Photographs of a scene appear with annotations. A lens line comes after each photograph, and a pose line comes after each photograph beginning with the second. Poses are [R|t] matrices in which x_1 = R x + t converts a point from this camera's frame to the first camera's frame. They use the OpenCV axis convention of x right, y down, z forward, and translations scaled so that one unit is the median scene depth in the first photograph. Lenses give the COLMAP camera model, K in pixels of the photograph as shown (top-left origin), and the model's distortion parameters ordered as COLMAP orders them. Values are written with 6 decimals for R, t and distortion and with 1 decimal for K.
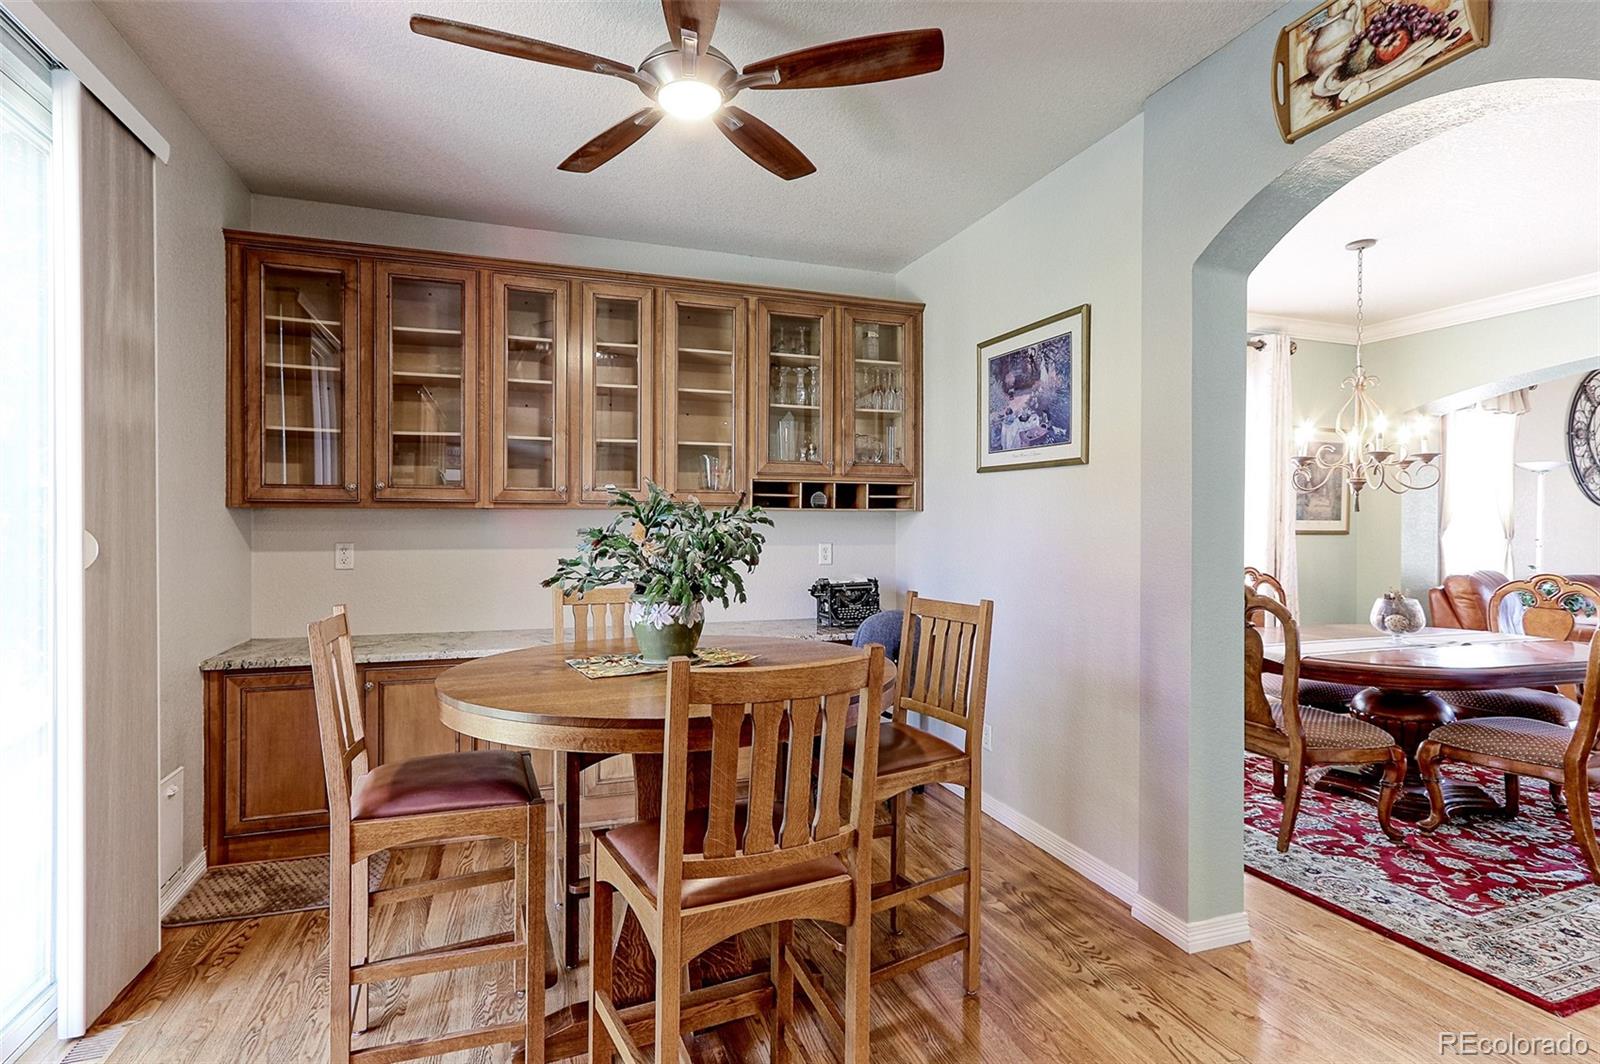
lens RADIAL K [[752.6, 0, 792.6], [0, 752.6, 528.8], [0, 0, 1]] dist [0.000549, 0.000542]
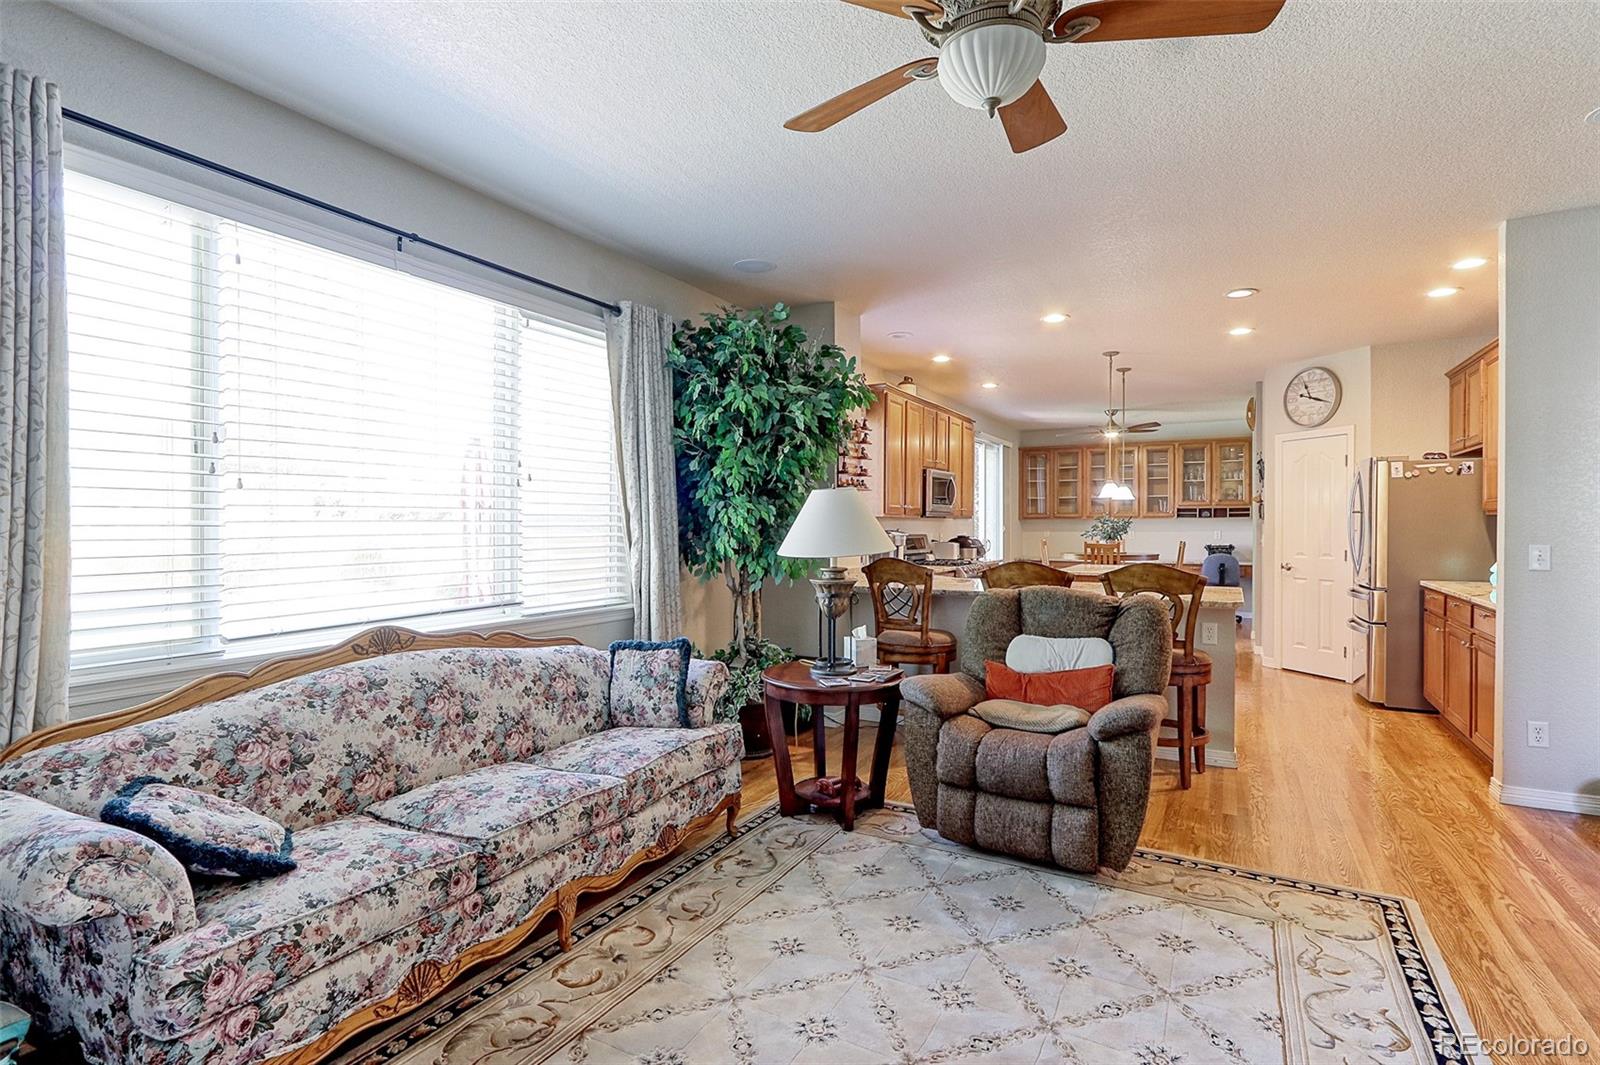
lens RADIAL K [[814.0, 0, 791.7], [0, 814.0, 525.6], [0, 0, 1]] dist [0.029529, -0.000564]
pose [[0.662995, 0.000576, -0.748624, 1.419283], [-0.002858, 0.999994, -0.001762, 0.011944], [0.748619, 0.003308, 0.662992, -2.330614]]
